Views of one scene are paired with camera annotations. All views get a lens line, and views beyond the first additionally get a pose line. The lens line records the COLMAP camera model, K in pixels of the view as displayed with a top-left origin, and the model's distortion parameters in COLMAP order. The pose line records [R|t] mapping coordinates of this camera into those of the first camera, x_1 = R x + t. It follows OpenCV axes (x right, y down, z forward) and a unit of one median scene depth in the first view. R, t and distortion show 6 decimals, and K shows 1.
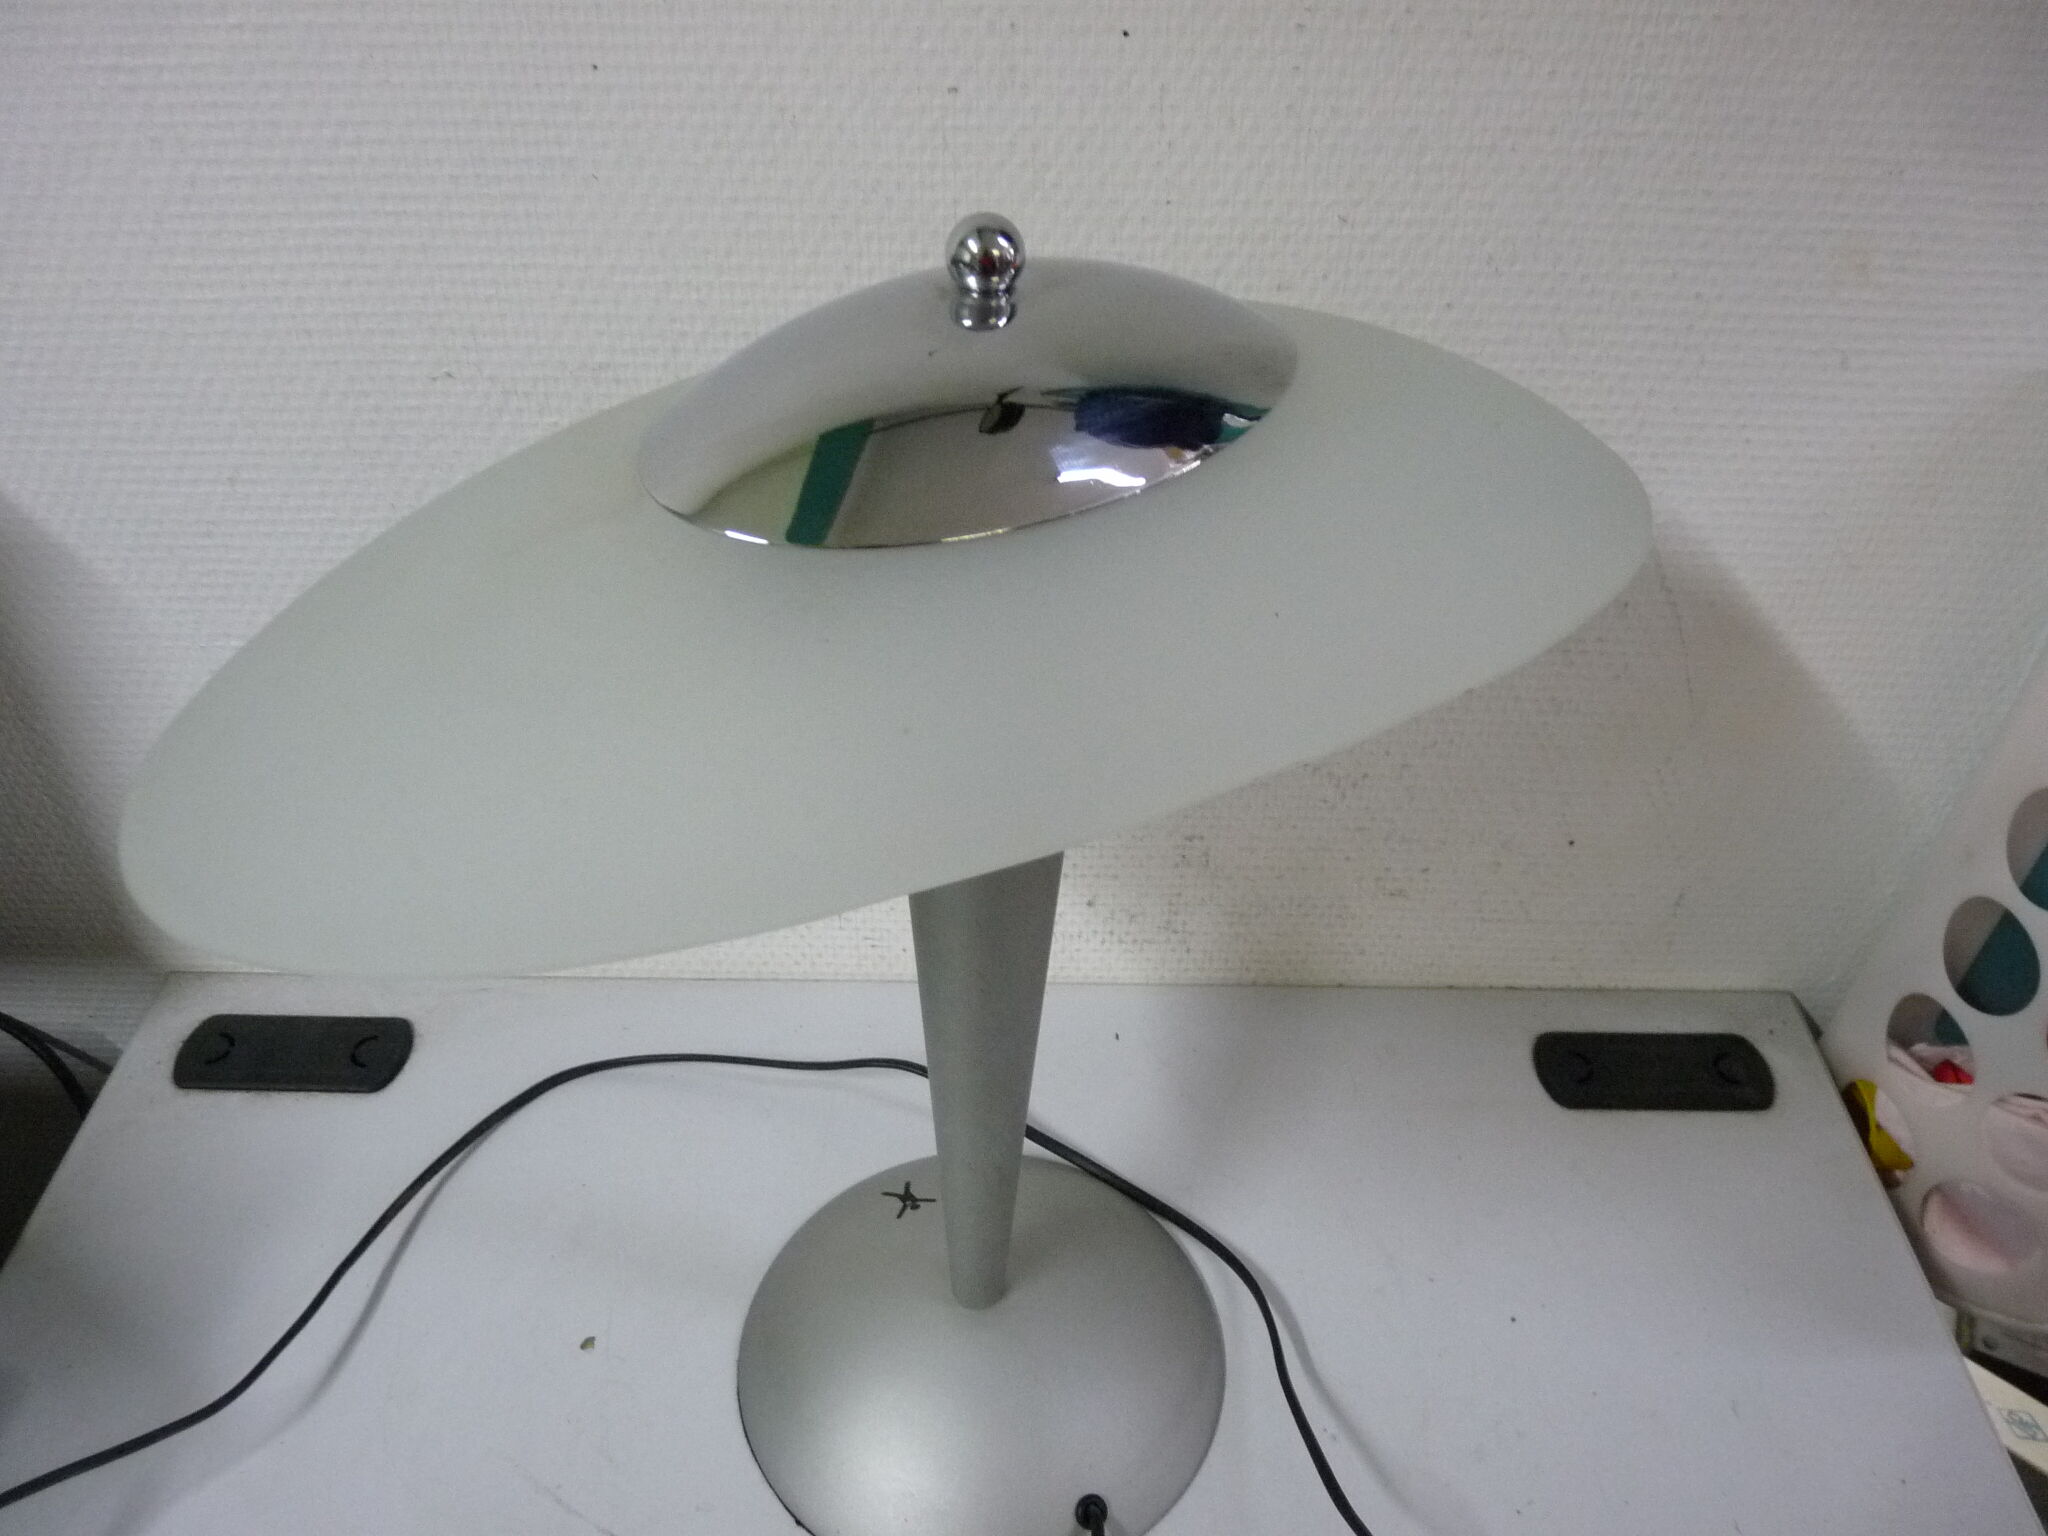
lens RADIAL K [[1648.6, 0, 1020.4], [0, 1648.6, 780.2], [0, 0, 1]] dist [-0.006765, -0.037898]
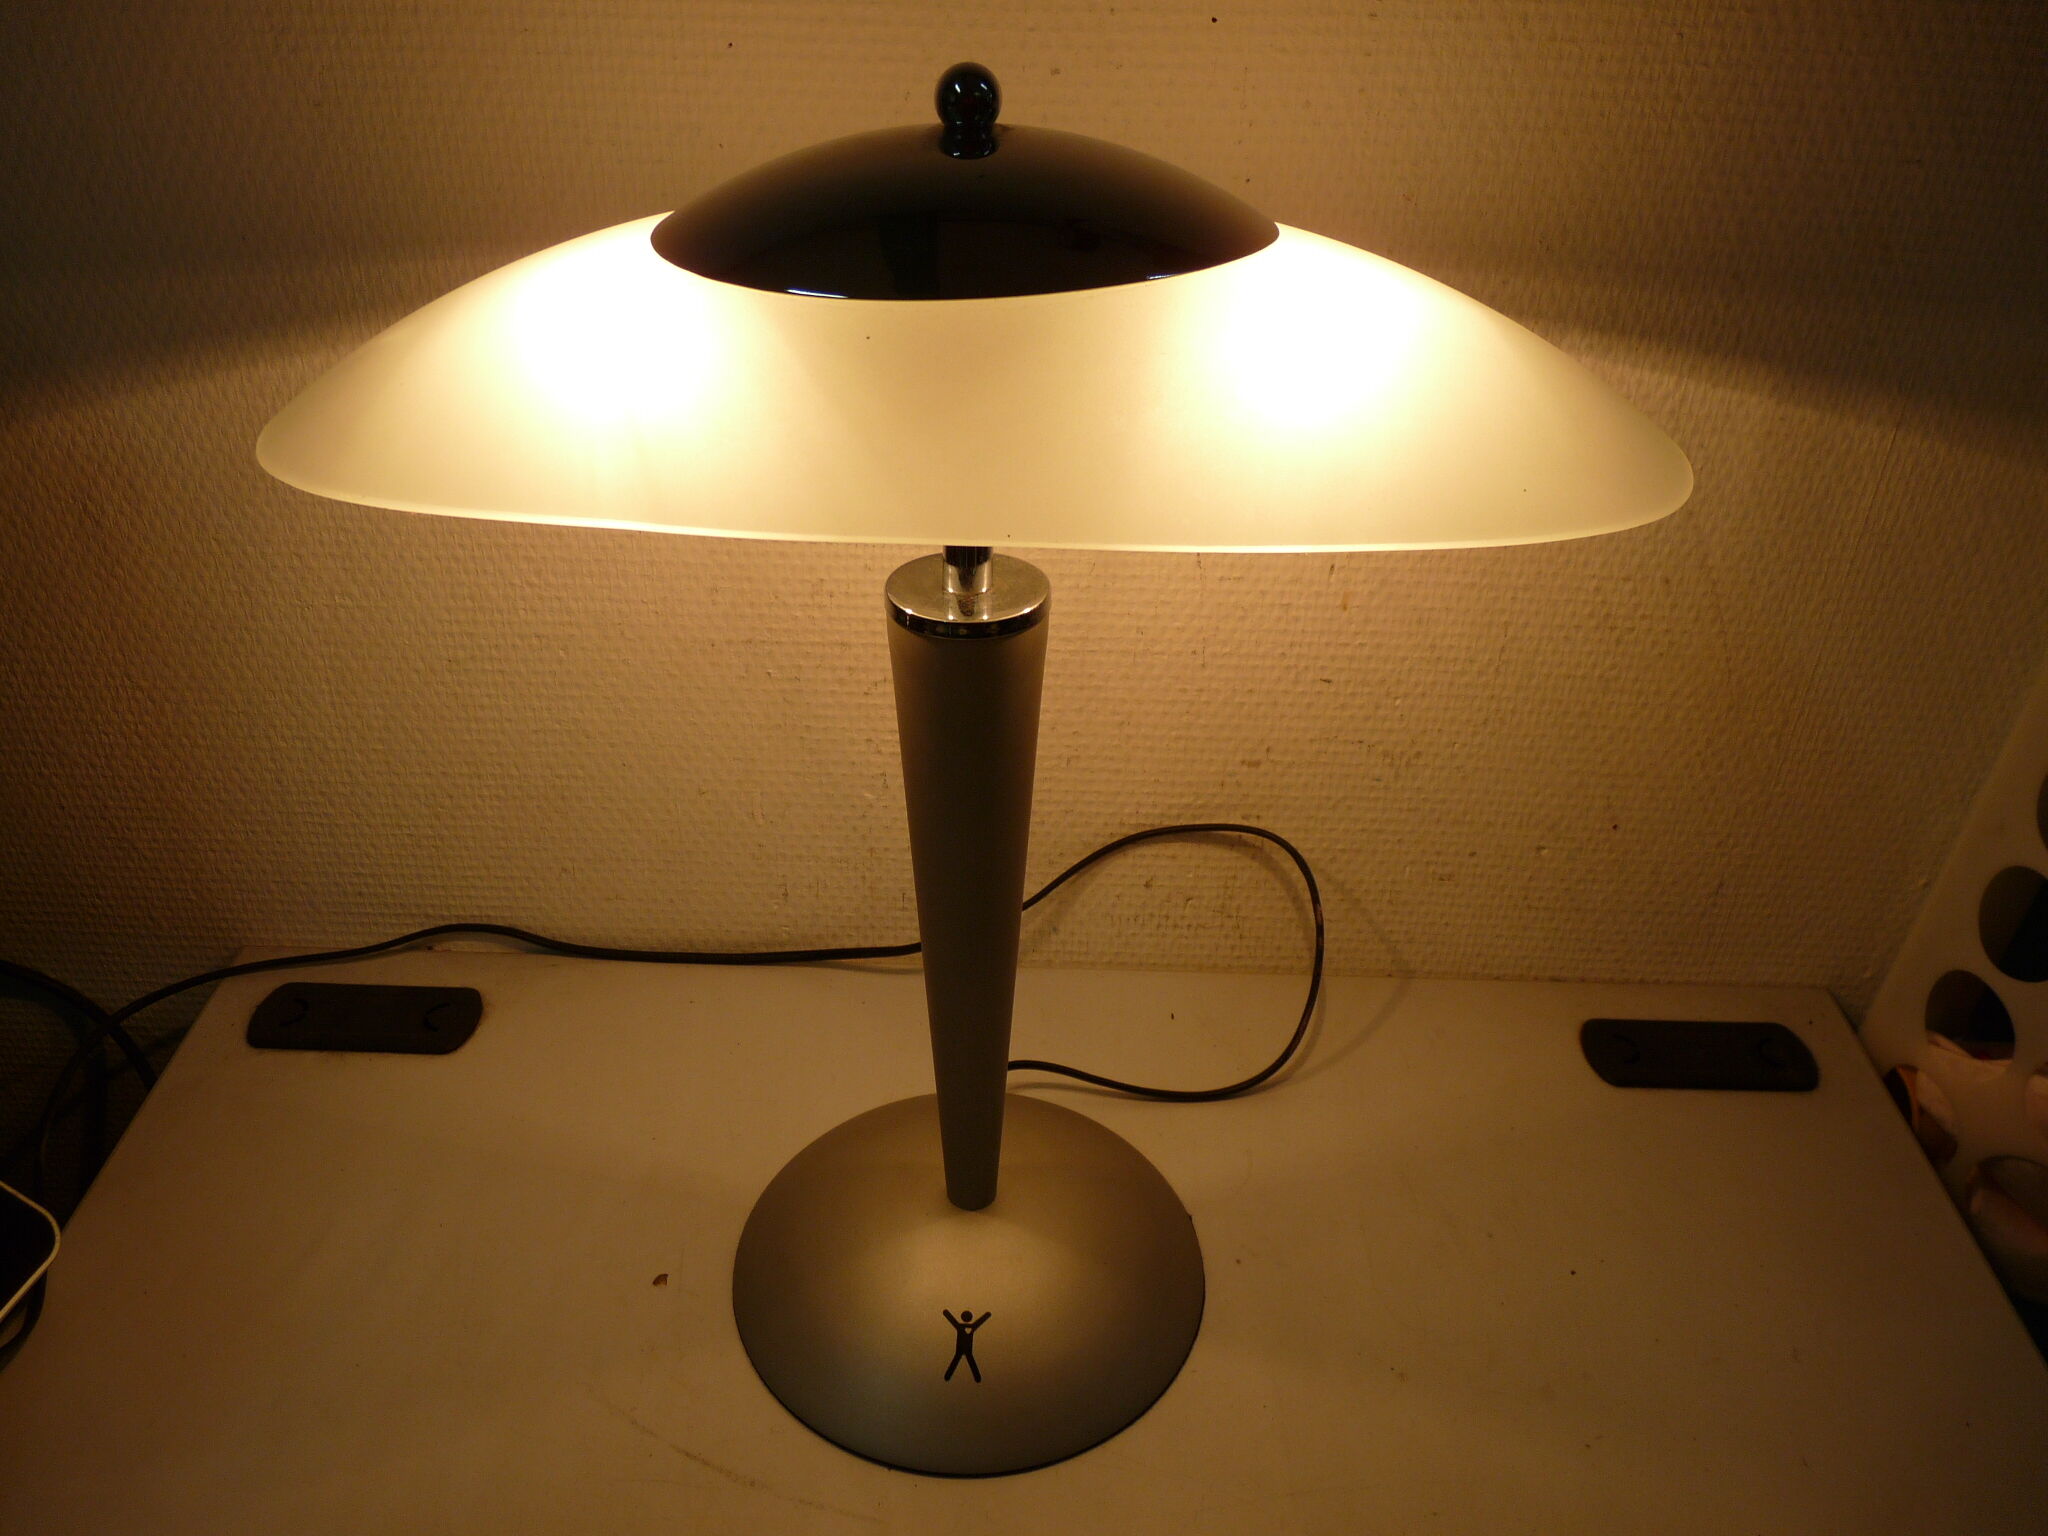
lens RADIAL K [[1648.6, 0, 1015.0], [0, 1648.6, 782.2], [0, 0, 1]] dist [-0.006765, -0.037898]
pose [[0.999879, 0.015489, 0.001157, -0.053597], [-0.015308, 0.995334, -0.095266, 0.137882], [-0.002627, 0.095236, 0.995451, -0.038475]]
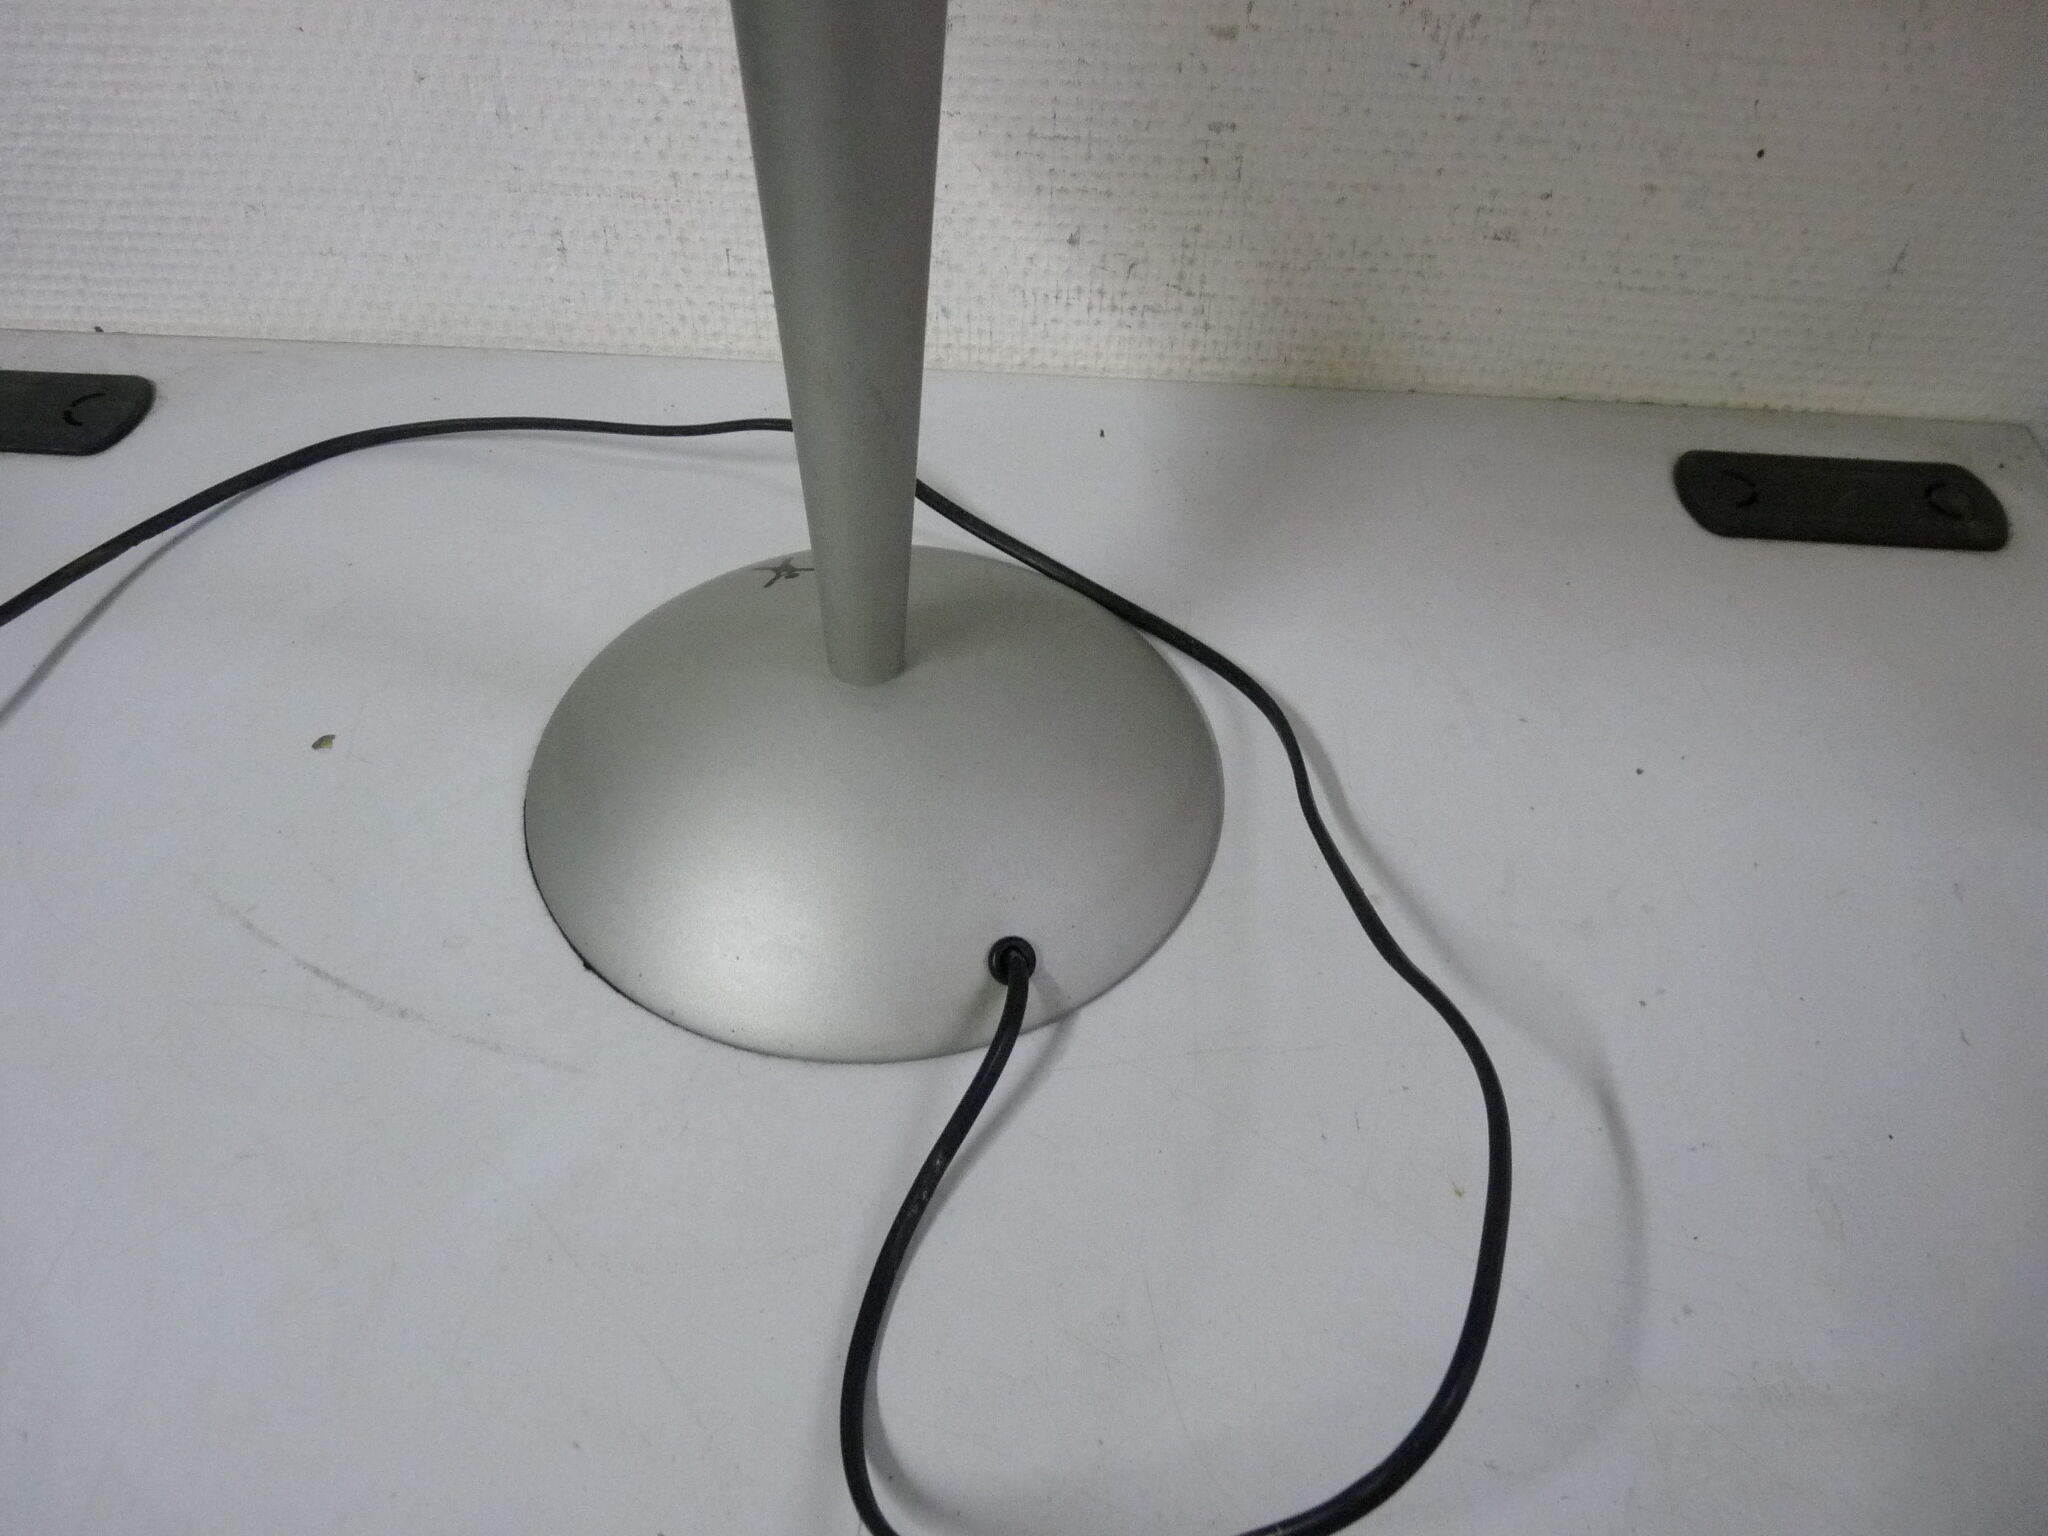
lens RADIAL K [[1648.6, 0, 1015.0], [0, 1648.6, 777.5], [0, 0, 1]] dist [-0.006765, -0.037898]
pose [[0.998930, 0.041623, -0.020166, 0.051761], [-0.038506, 0.989975, 0.135894, 0.263132], [0.025620, -0.134972, 0.990518, 0.320957]]
